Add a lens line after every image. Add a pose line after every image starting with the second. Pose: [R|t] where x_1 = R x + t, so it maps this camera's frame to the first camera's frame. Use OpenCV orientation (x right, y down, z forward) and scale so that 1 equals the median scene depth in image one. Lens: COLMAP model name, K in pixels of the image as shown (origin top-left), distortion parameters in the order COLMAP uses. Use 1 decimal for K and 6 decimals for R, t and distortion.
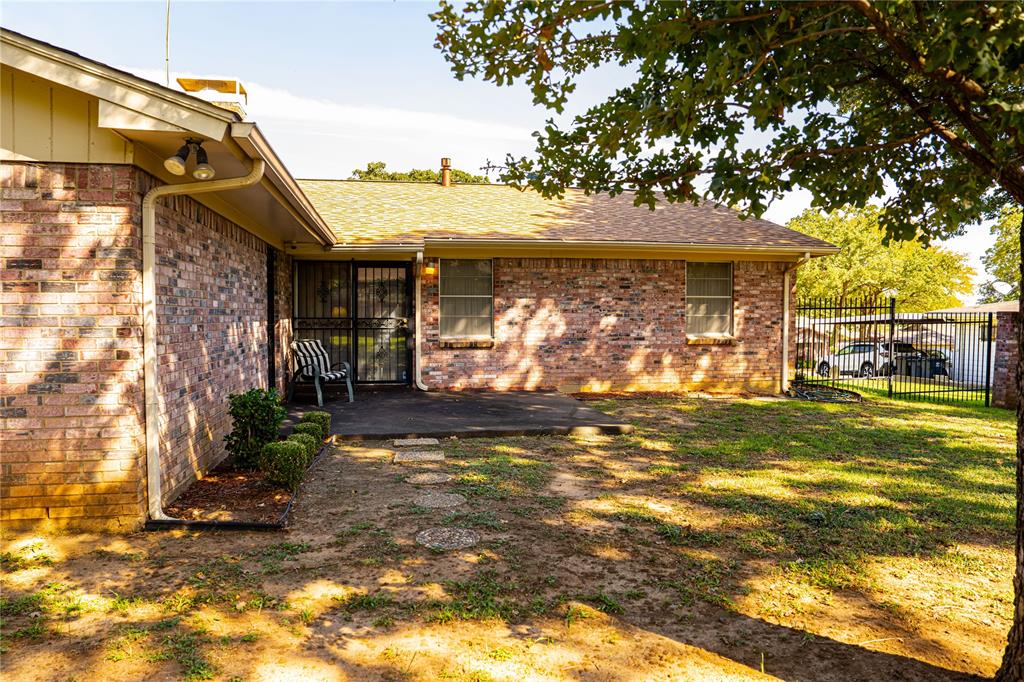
lens RADIAL K [[695.5, 0, 511.5], [0, 695.5, 342.4], [0, 0, 1]] dist [-0.094431, 0.000214]
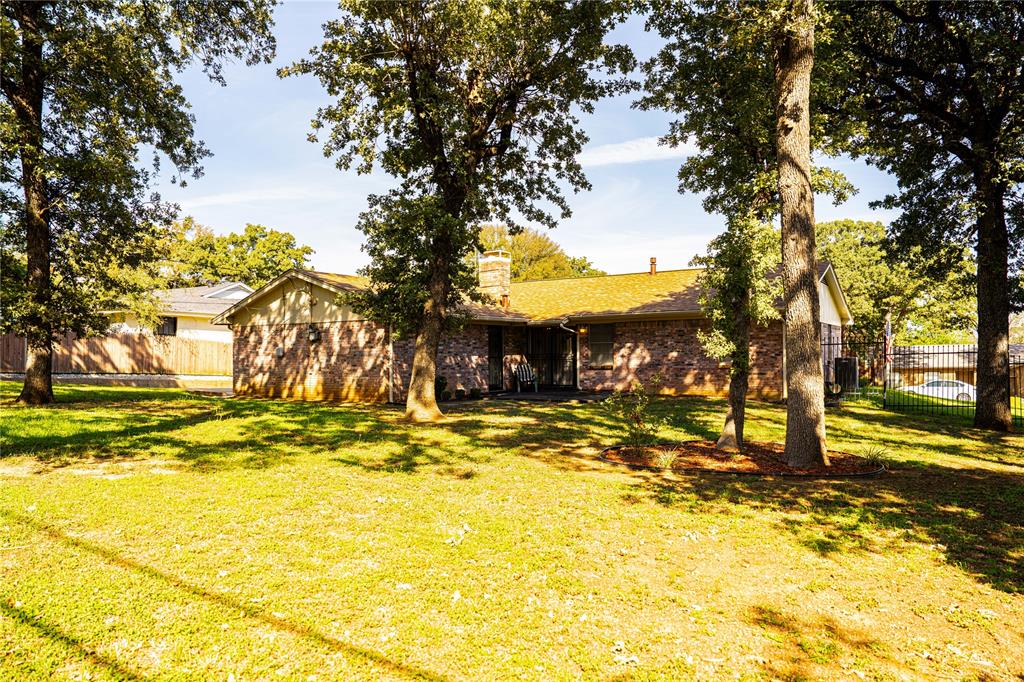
lens RADIAL K [[695.5, 0, 513.5], [0, 695.5, 334.7], [0, 0, 1]] dist [-0.094431, 0.000214]
pose [[0.725936, -0.027106, -0.687228, 1.066256], [-0.017070, 0.998205, -0.057402, 0.027038], [0.687550, 0.053401, 0.724171, -0.573016]]
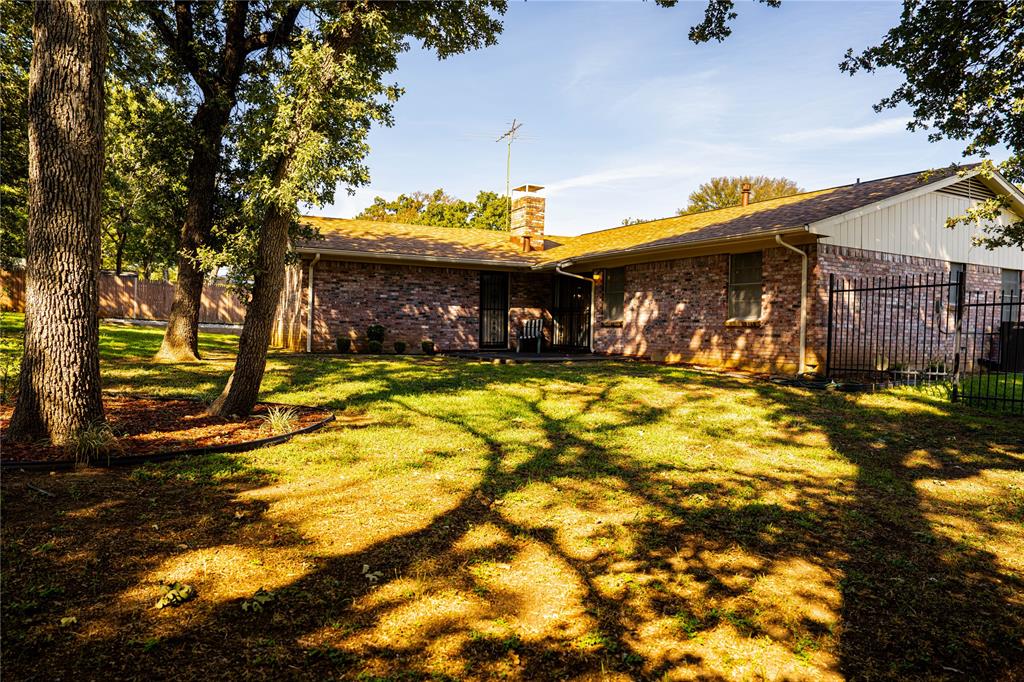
lens RADIAL K [[695.5, 0, 512.8], [0, 695.5, 343.8], [0, 0, 1]] dist [-0.094431, 0.000214]
pose [[0.319264, 0.026931, -0.947283, 1.250198], [-0.055918, 0.998390, 0.009538, 0.041789], [0.946015, 0.049925, 0.320256, 0.304007]]
